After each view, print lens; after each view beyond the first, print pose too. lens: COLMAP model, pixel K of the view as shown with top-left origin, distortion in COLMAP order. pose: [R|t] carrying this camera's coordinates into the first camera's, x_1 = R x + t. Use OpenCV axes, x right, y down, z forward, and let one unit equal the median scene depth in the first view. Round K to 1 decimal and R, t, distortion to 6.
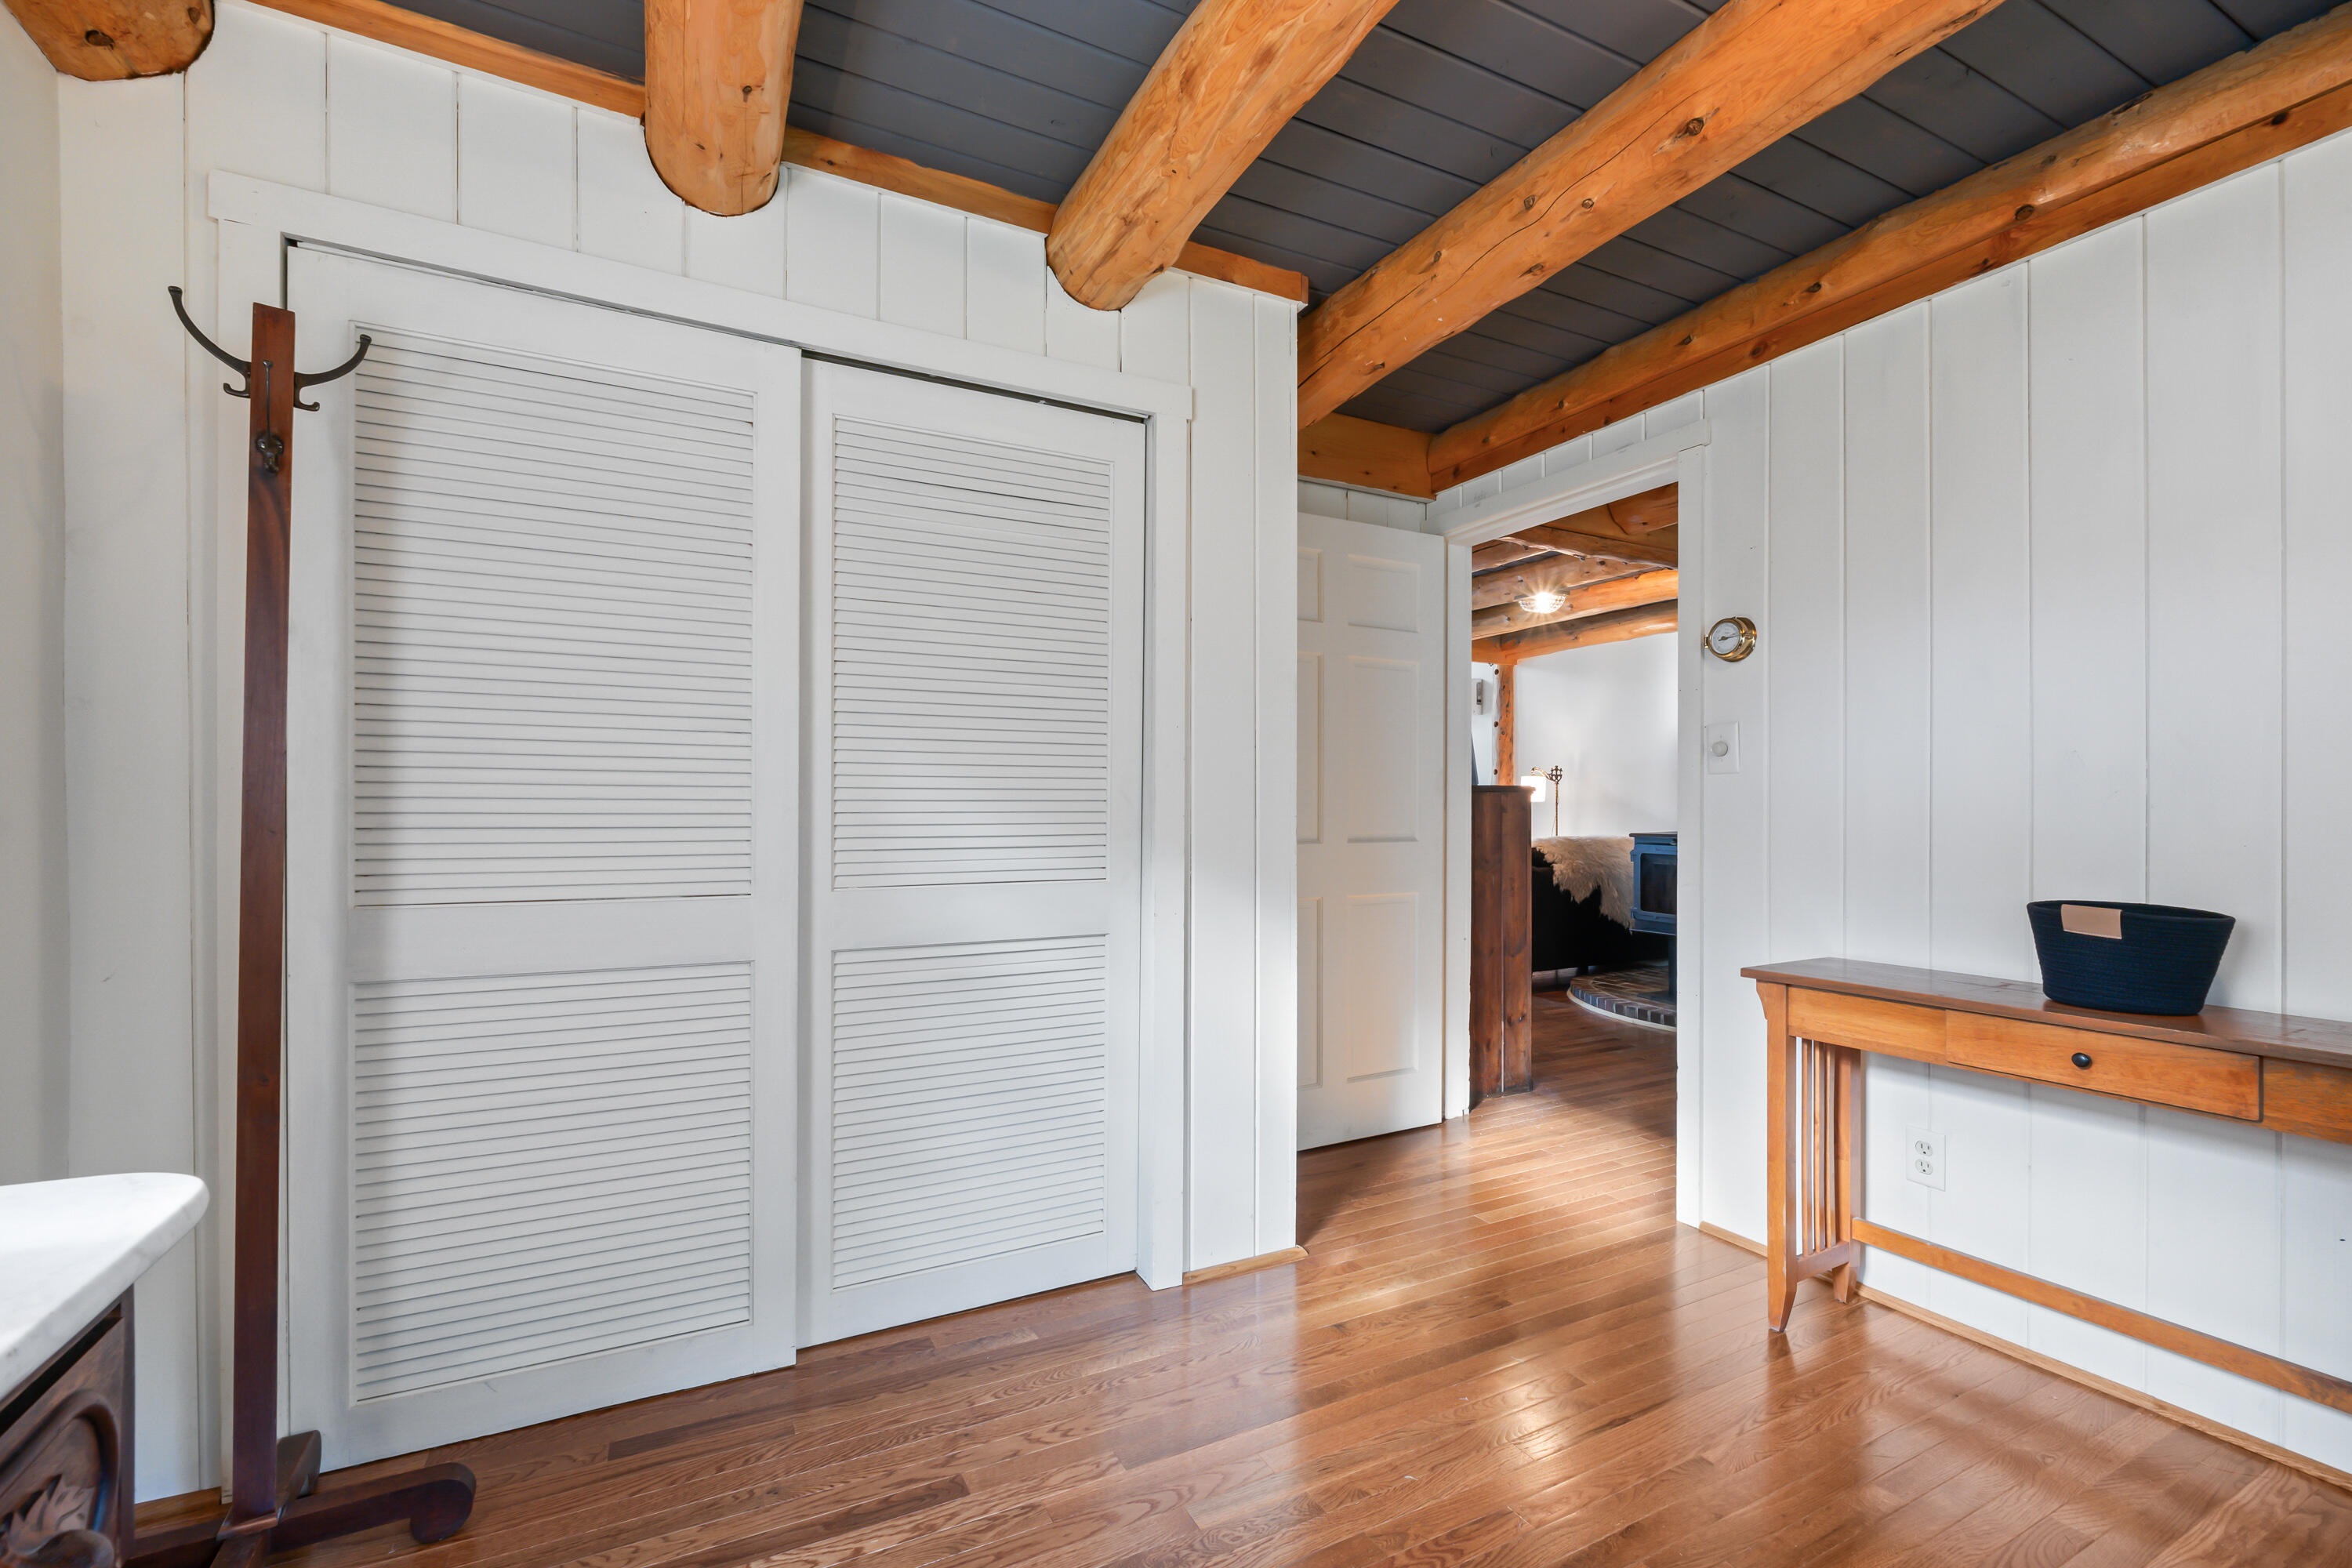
lens RADIAL K [[978.9, 0, 1169.8], [0, 978.9, 797.8], [0, 0, 1]] dist [-0.010142, 0.000919]
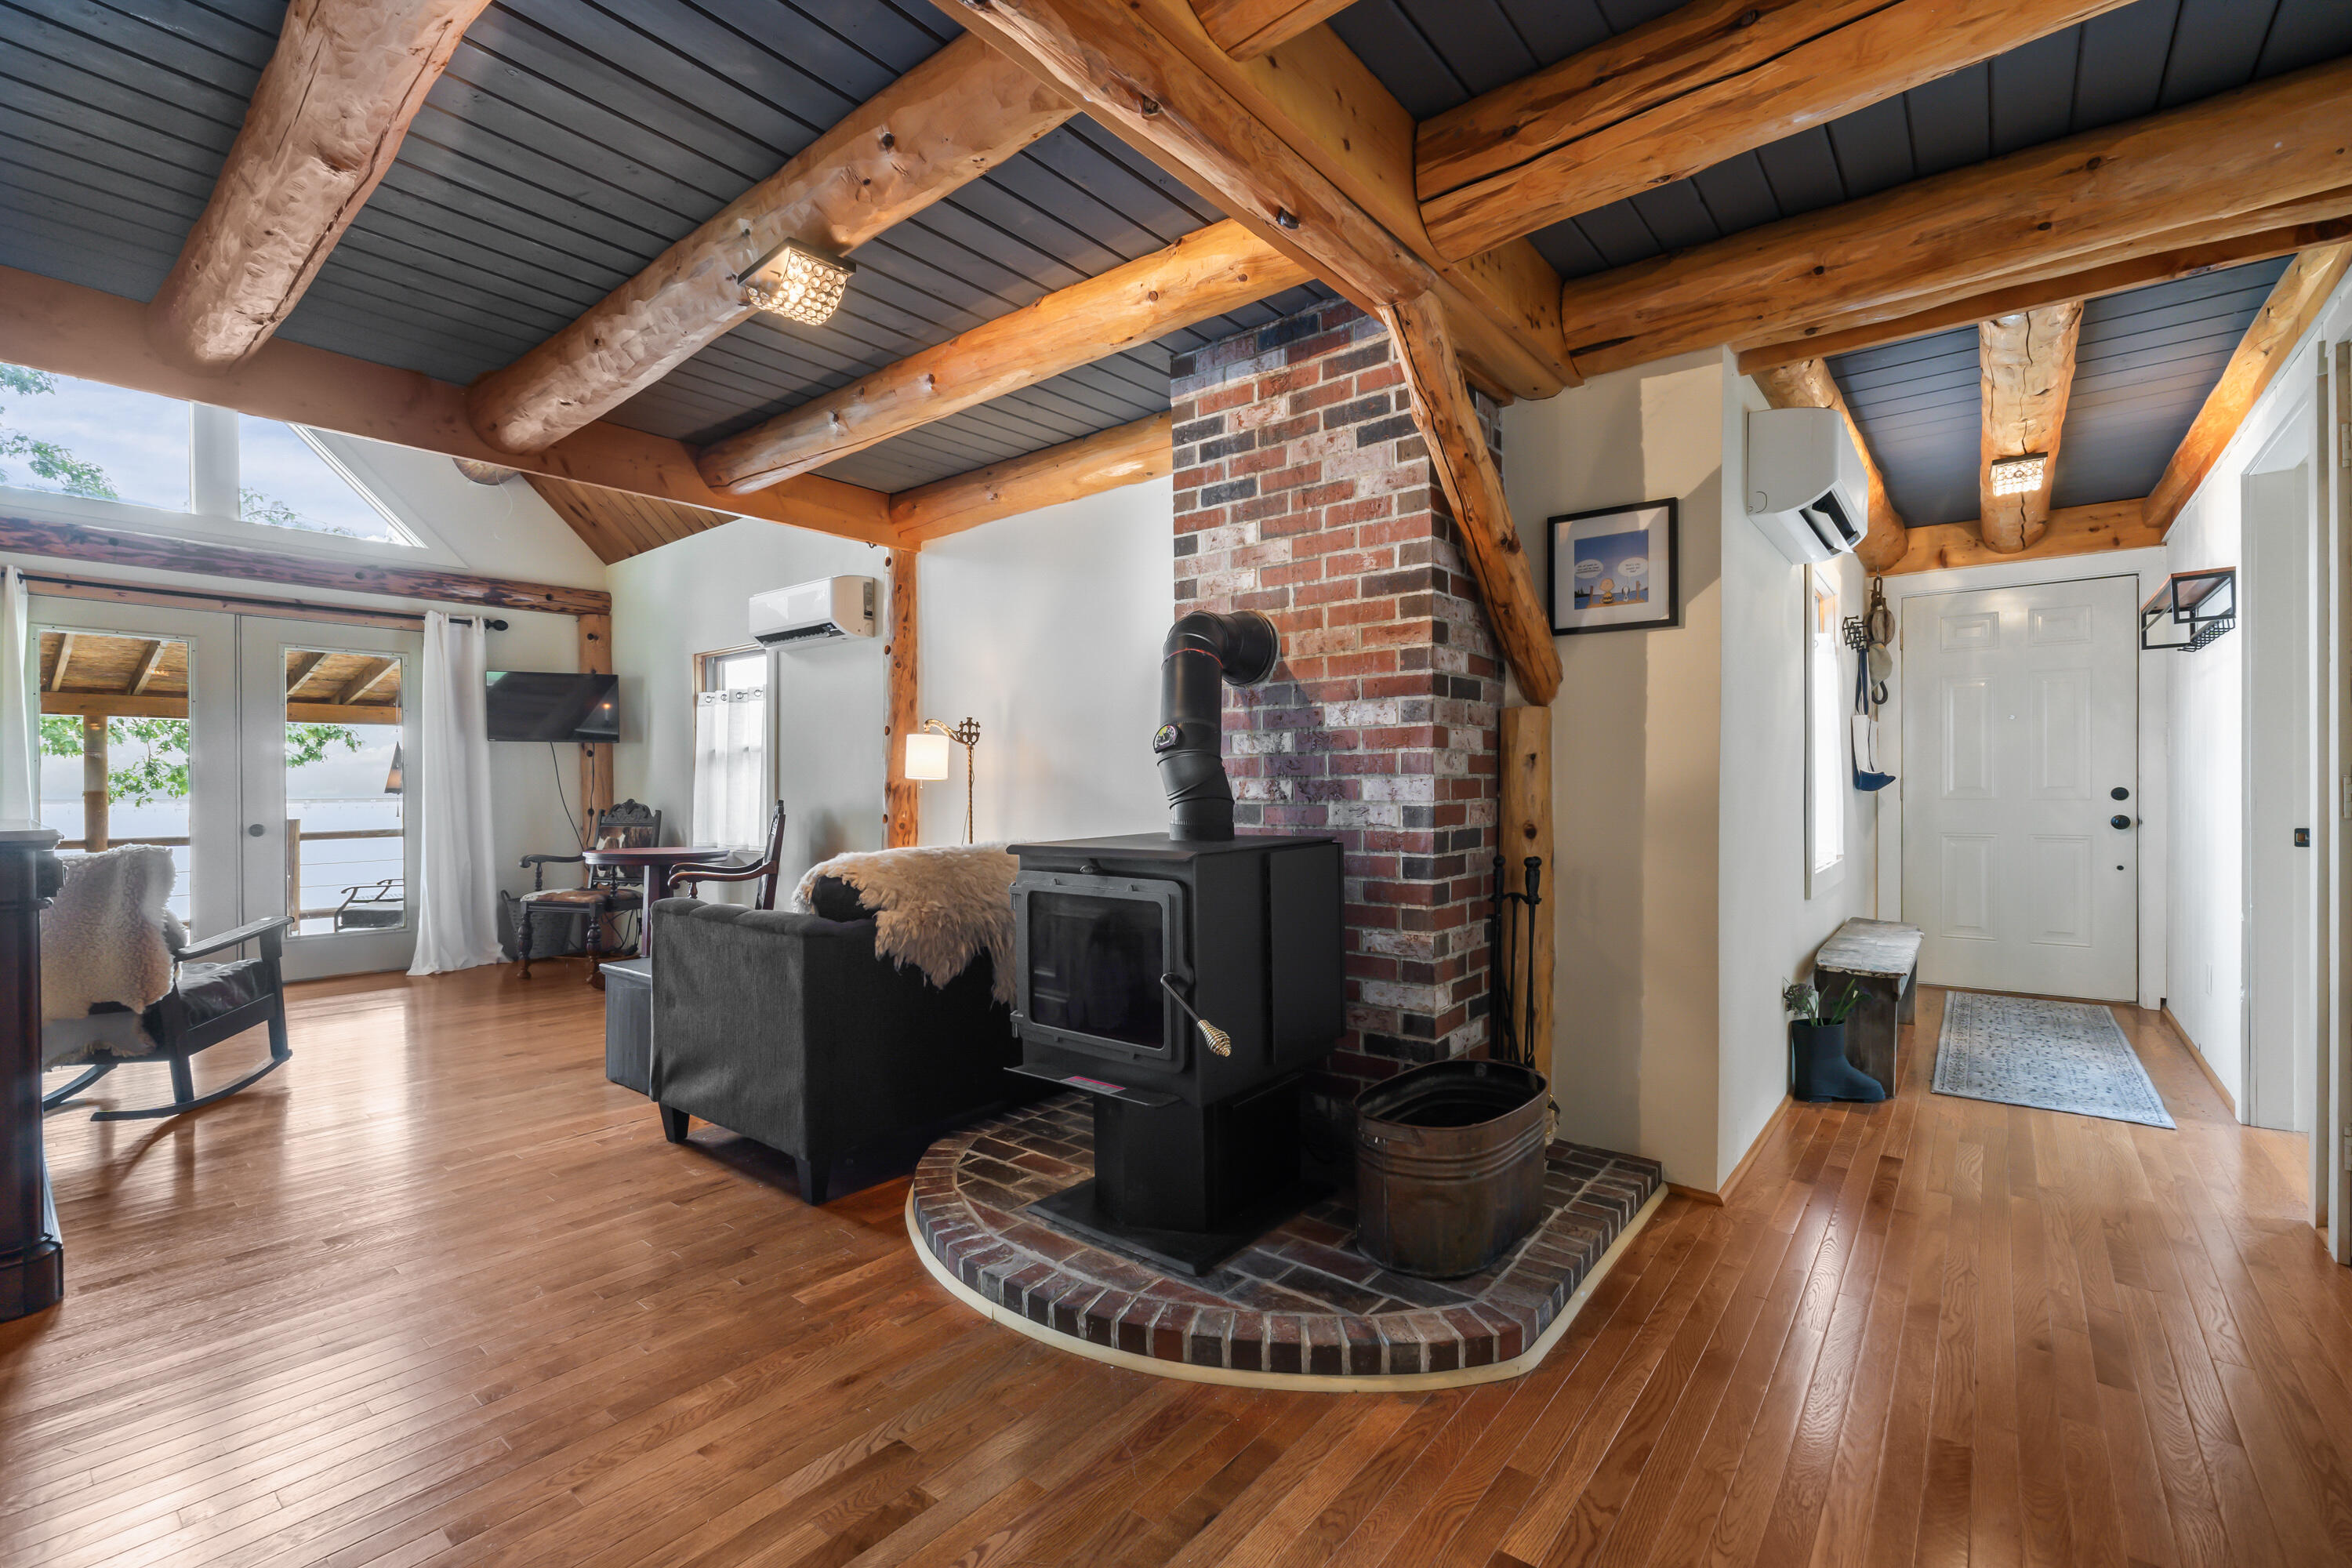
lens RADIAL K [[978.9, 0, 1177.1], [0, 978.9, 786.9], [0, 0, 1]] dist [-0.010142, 0.000919]
pose [[0.909094, -0.008289, 0.416508, 0.286772], [0.006543, 0.999963, 0.005619, 0.006262], [-0.416539, -0.002383, 0.909115, 0.453974]]
